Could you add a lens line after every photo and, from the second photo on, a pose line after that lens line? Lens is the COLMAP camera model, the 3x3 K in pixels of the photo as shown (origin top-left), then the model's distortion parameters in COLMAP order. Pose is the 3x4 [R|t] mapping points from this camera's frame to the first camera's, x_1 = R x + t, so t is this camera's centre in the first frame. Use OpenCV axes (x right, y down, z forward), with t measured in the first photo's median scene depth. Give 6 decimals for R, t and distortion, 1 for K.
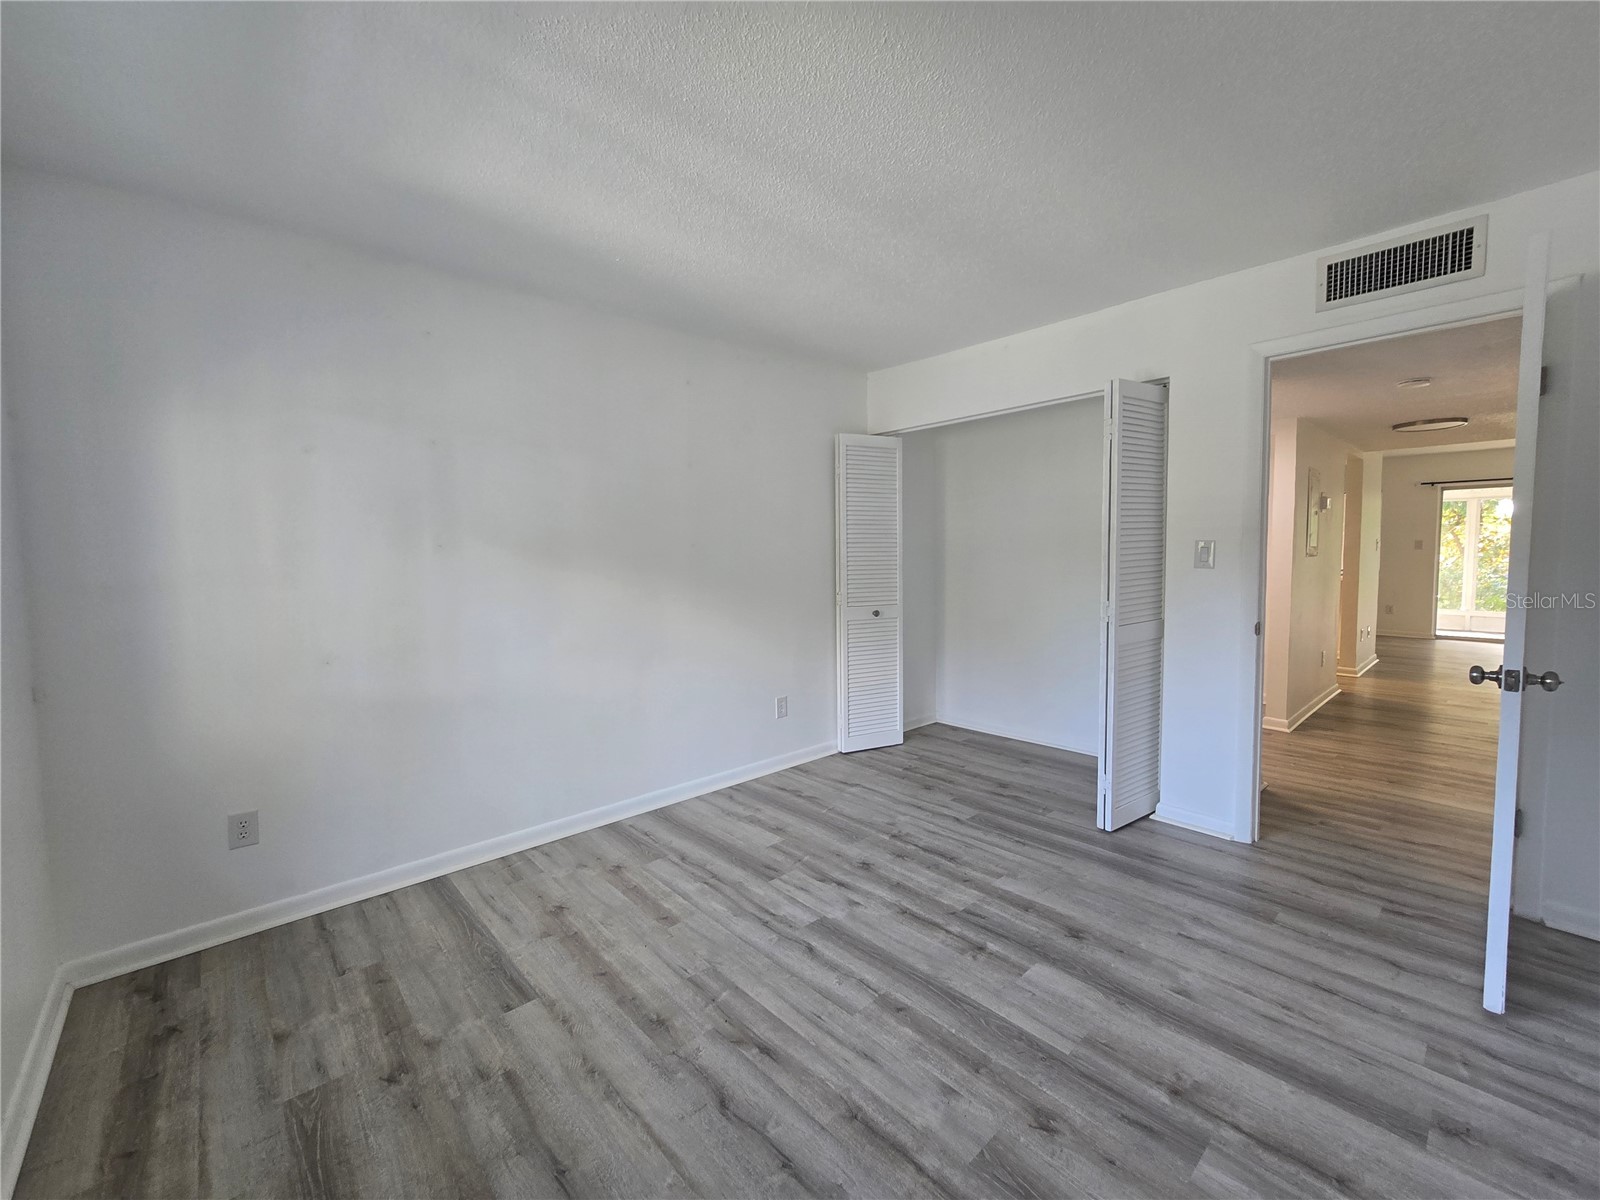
lens RADIAL K [[657.5, 0, 802.1], [0, 657.5, 596.7], [0, 0, 1]] dist [-0.003060, -0.000215]
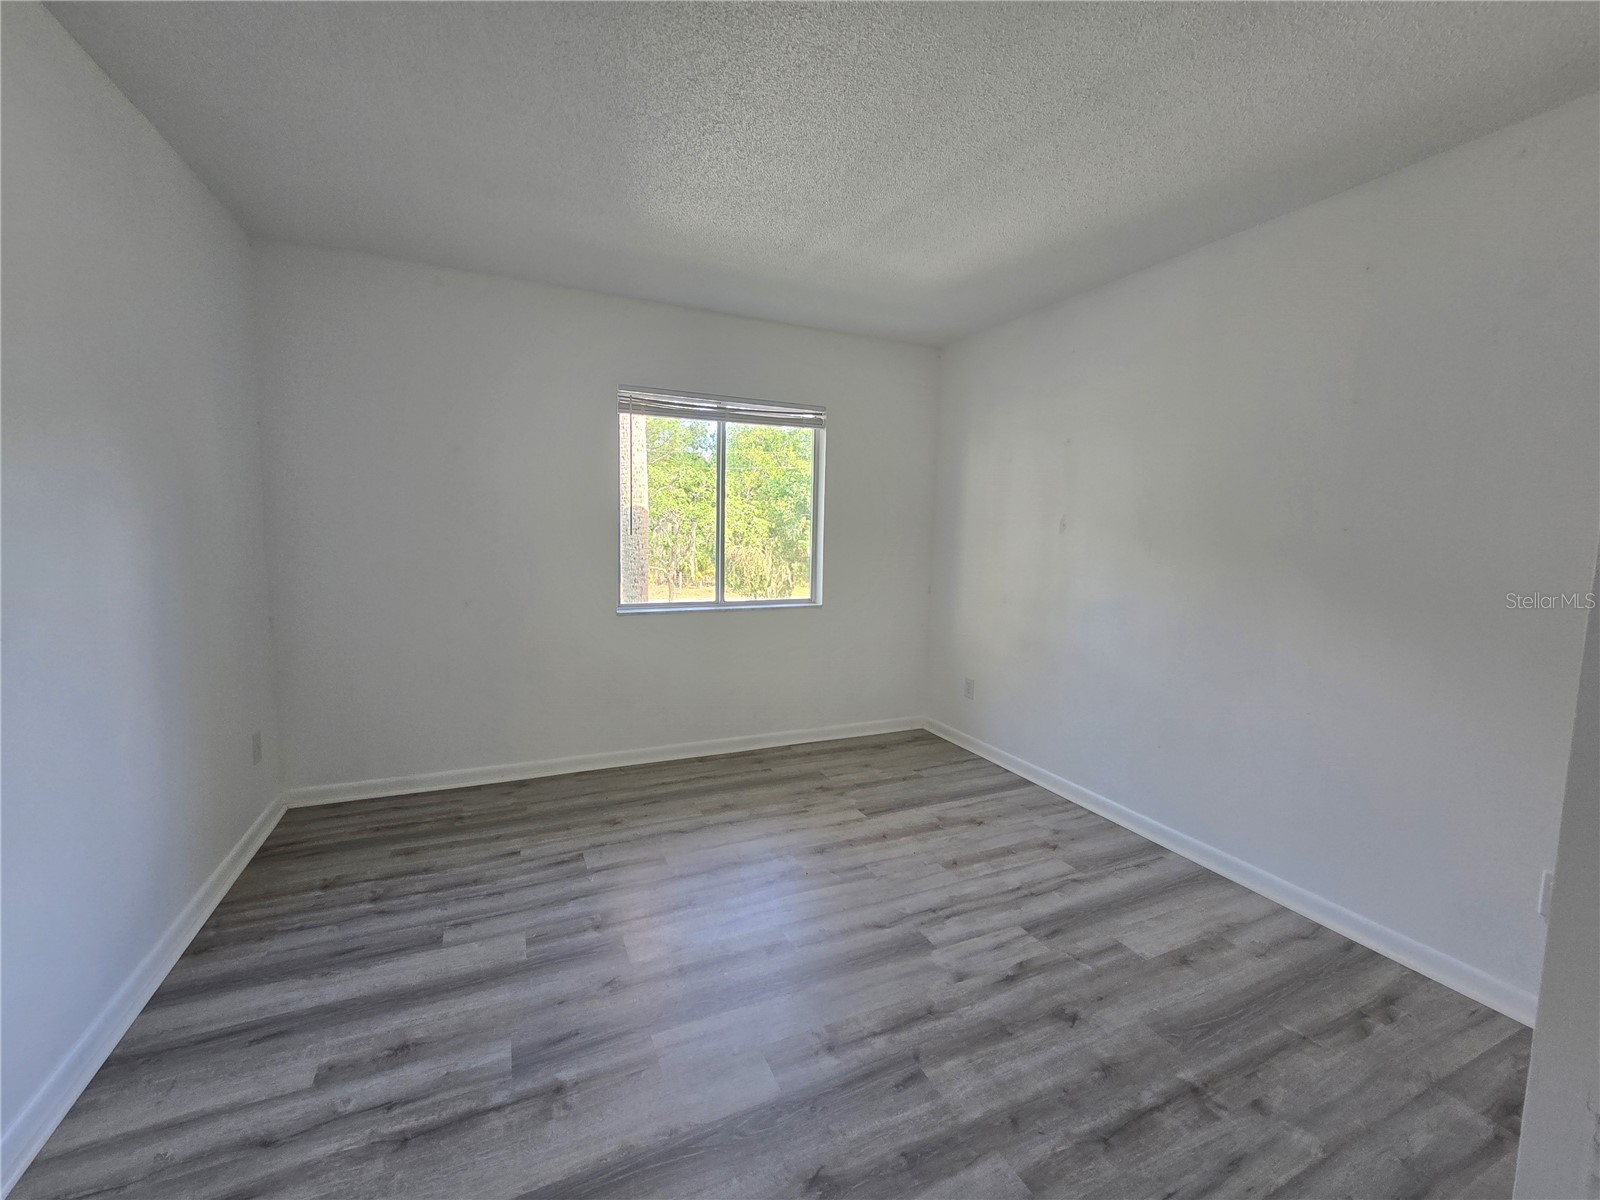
lens RADIAL K [[657.5, 0, 800.5], [0, 657.5, 598.0], [0, 0, 1]] dist [-0.003060, -0.000215]
pose [[-0.297880, 0.114980, -0.947654, 0.810676], [-0.088646, 0.985098, 0.147388, -0.083043], [0.950479, 0.127910, -0.283248, 0.950059]]
